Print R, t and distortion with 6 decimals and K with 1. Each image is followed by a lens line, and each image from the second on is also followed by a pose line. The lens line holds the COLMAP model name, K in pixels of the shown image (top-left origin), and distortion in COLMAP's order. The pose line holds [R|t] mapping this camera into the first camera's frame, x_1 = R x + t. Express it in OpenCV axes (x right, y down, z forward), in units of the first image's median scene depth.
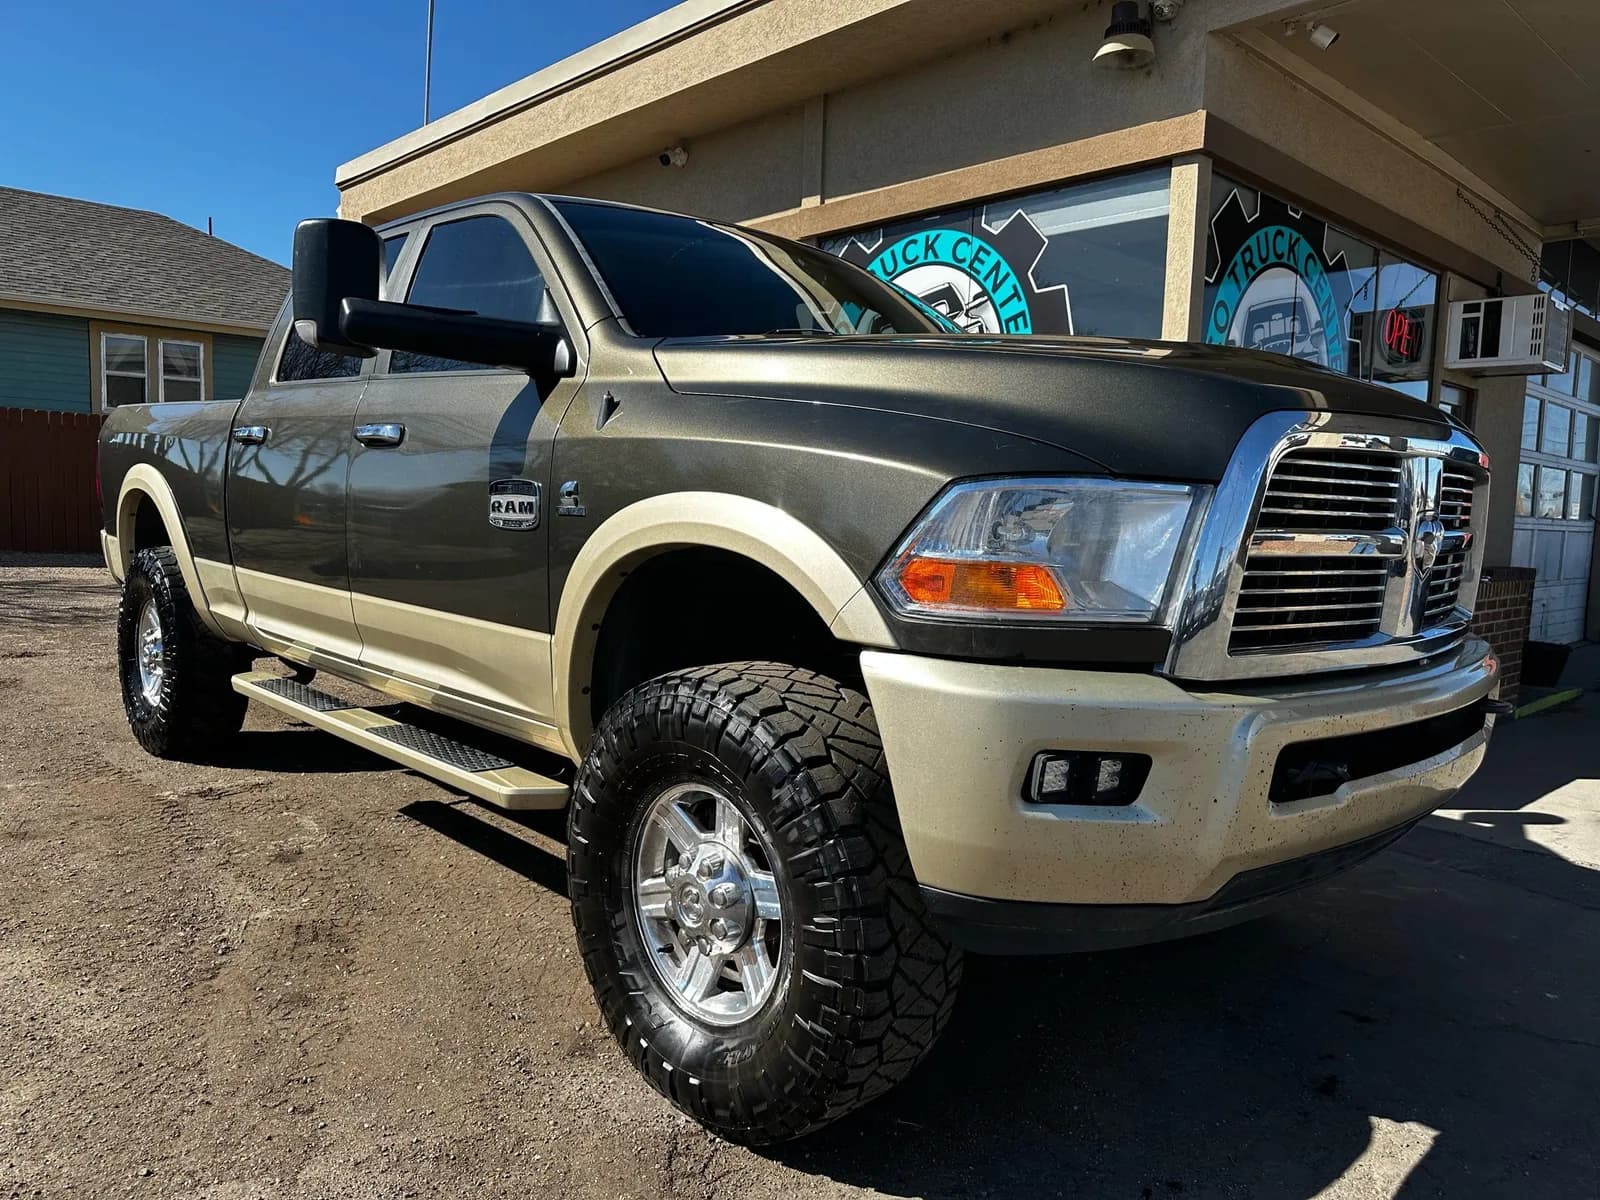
lens RADIAL K [[1133.7, 0, 797.9], [0, 1133.7, 608.2], [0, 0, 1]] dist [0.003260, -0.028155]
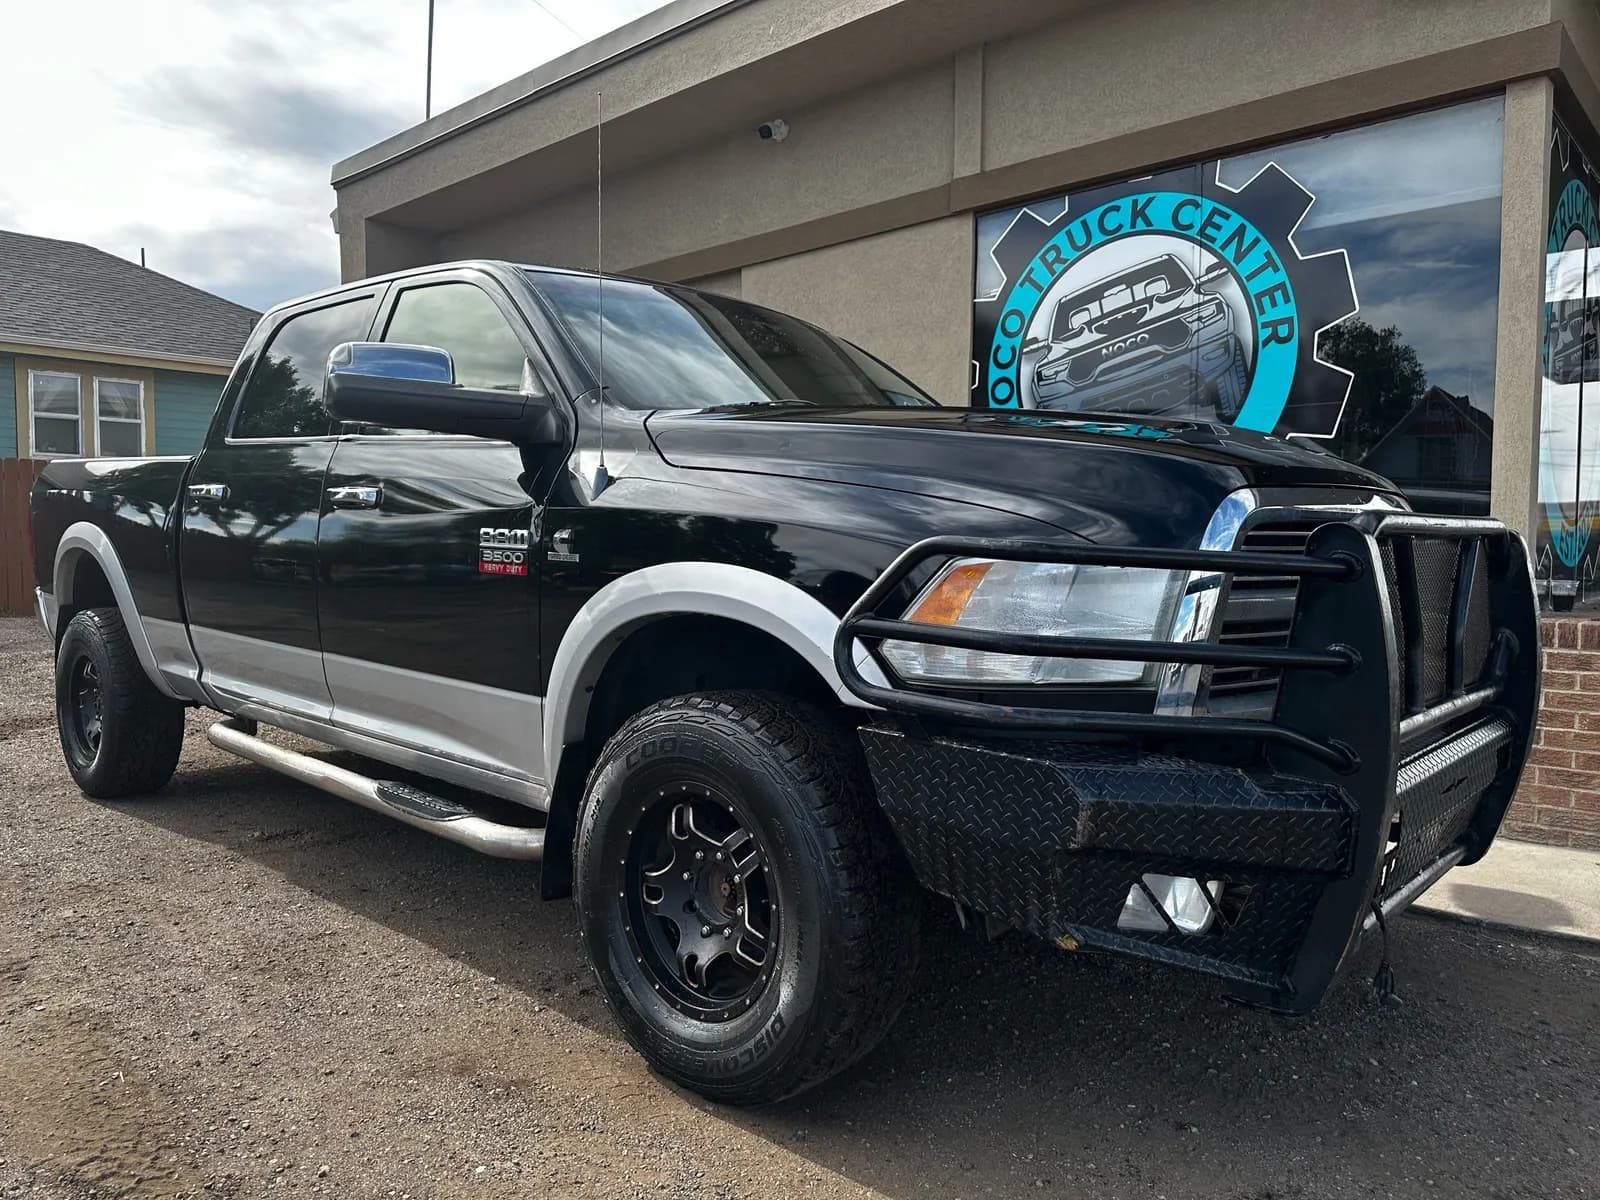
lens RADIAL K [[1133.7, 0, 800.6], [0, 1133.7, 596.3], [0, 0, 1]] dist [0.003260, -0.028155]
pose [[0.997282, -0.028107, 0.068114, -0.189520], [0.031360, 0.998394, -0.047177, -0.008626], [-0.066679, 0.049185, 0.996561, 0.202426]]
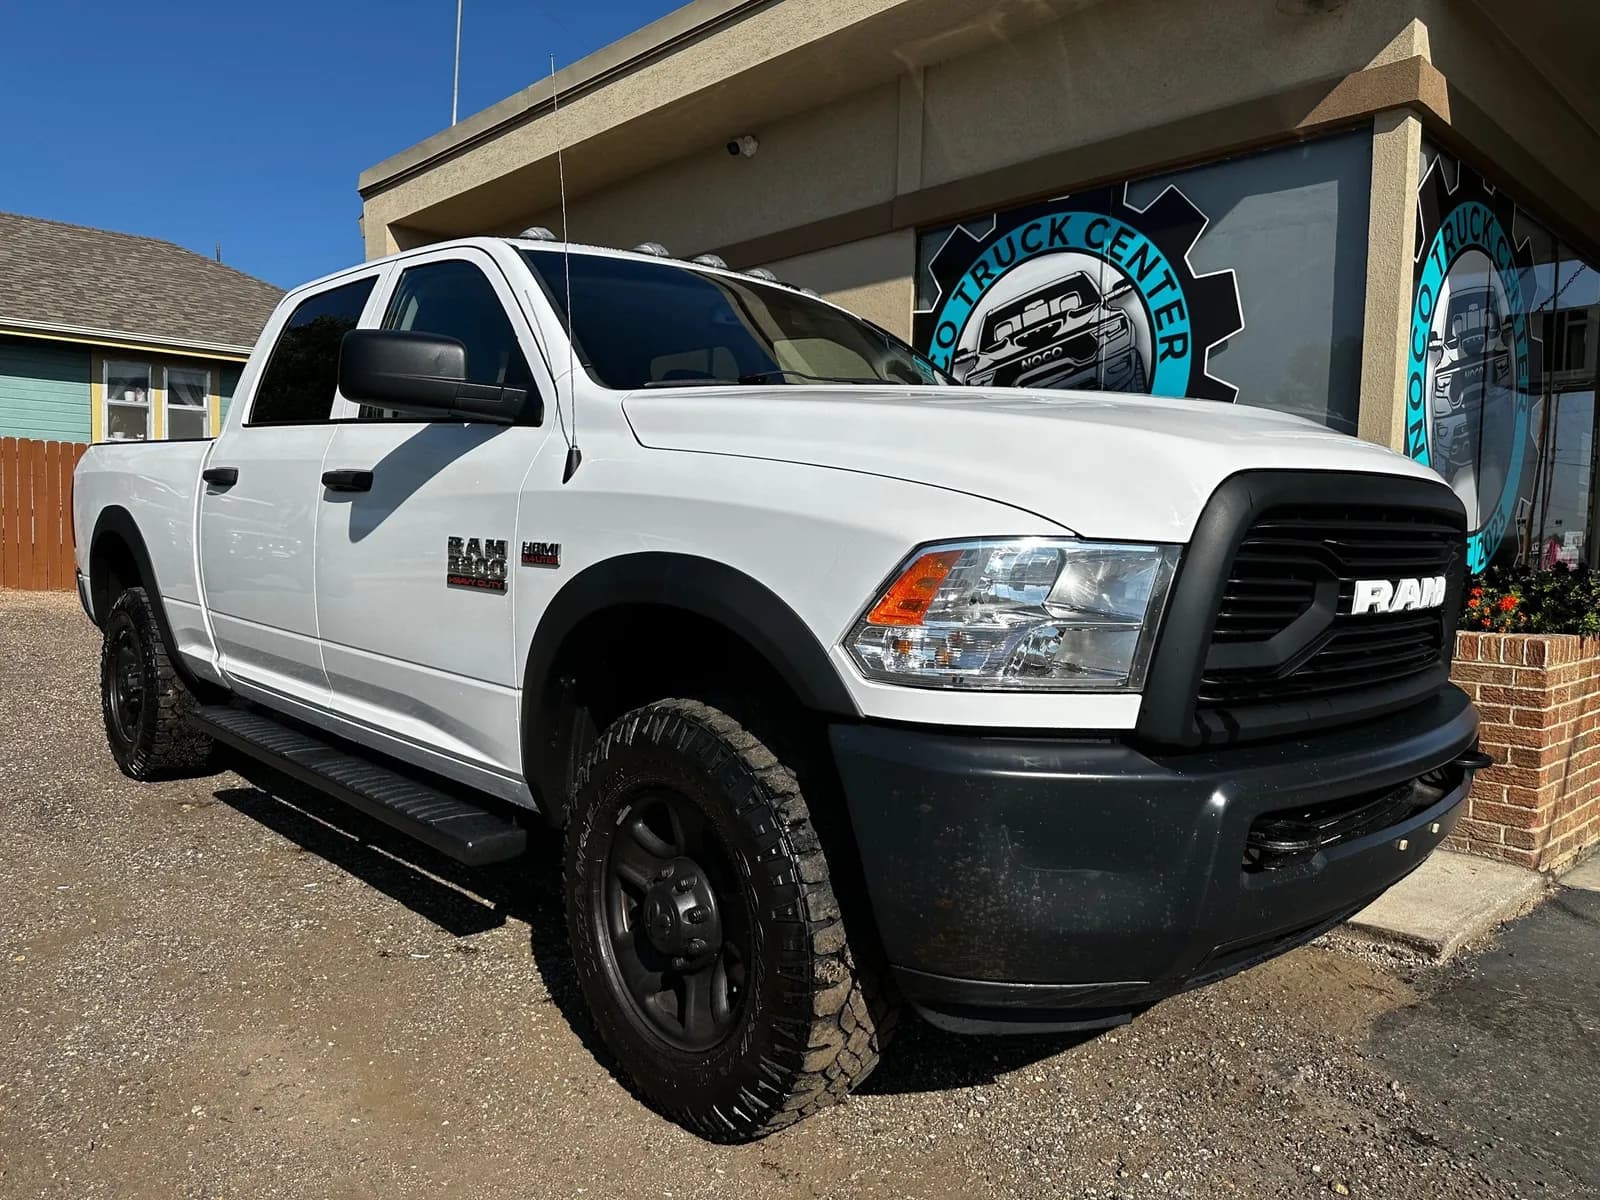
lens RADIAL K [[1133.7, 0, 800.5], [0, 1133.7, 601.5], [0, 0, 1]] dist [0.003260, -0.028155]
pose [[0.999994, -0.002879, 0.001981, -0.080497], [0.002954, 0.999222, -0.039316, -0.002170], [-0.001867, 0.039321, 0.999225, 0.140855]]
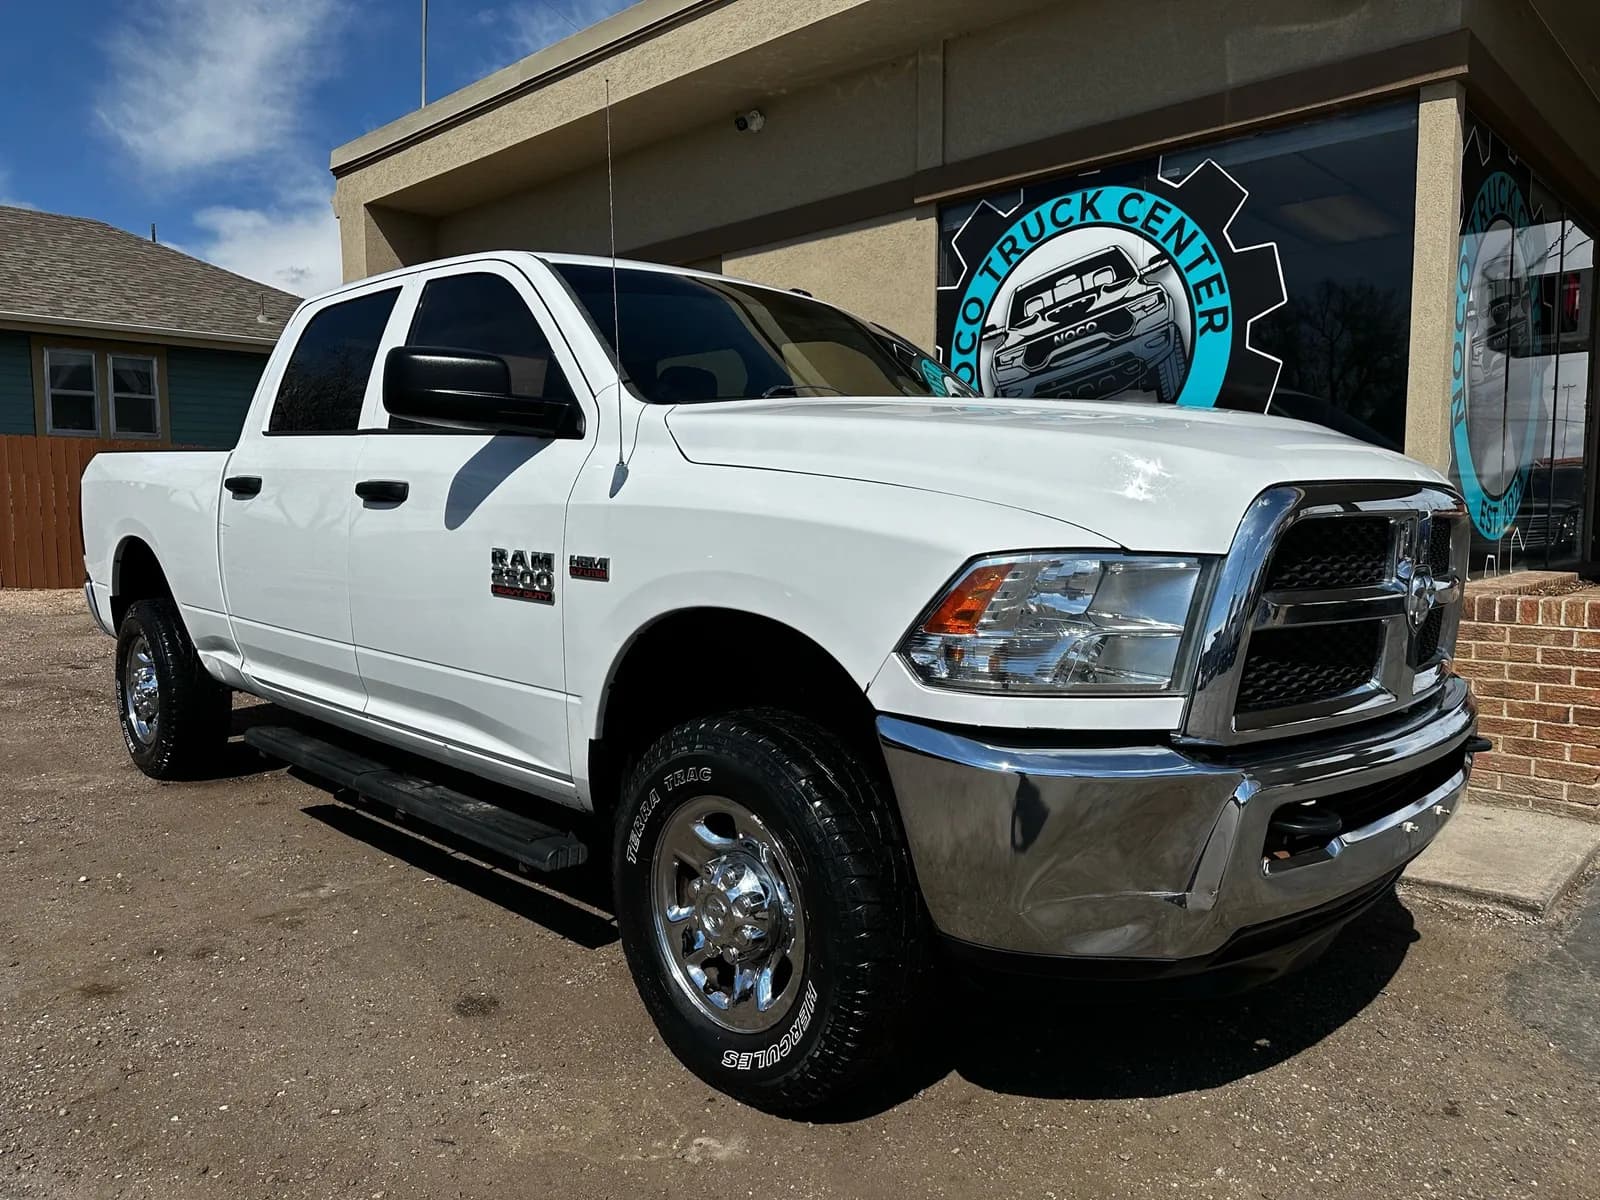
lens RADIAL K [[1133.7, 0, 804.8], [0, 1133.7, 598.5], [0, 0, 1]] dist [0.003260, -0.028155]
pose [[0.997764, -0.036826, 0.055767, -0.156152], [0.037615, 0.999206, -0.013156, -0.014810], [-0.055238, 0.015224, 0.998357, 0.146104]]
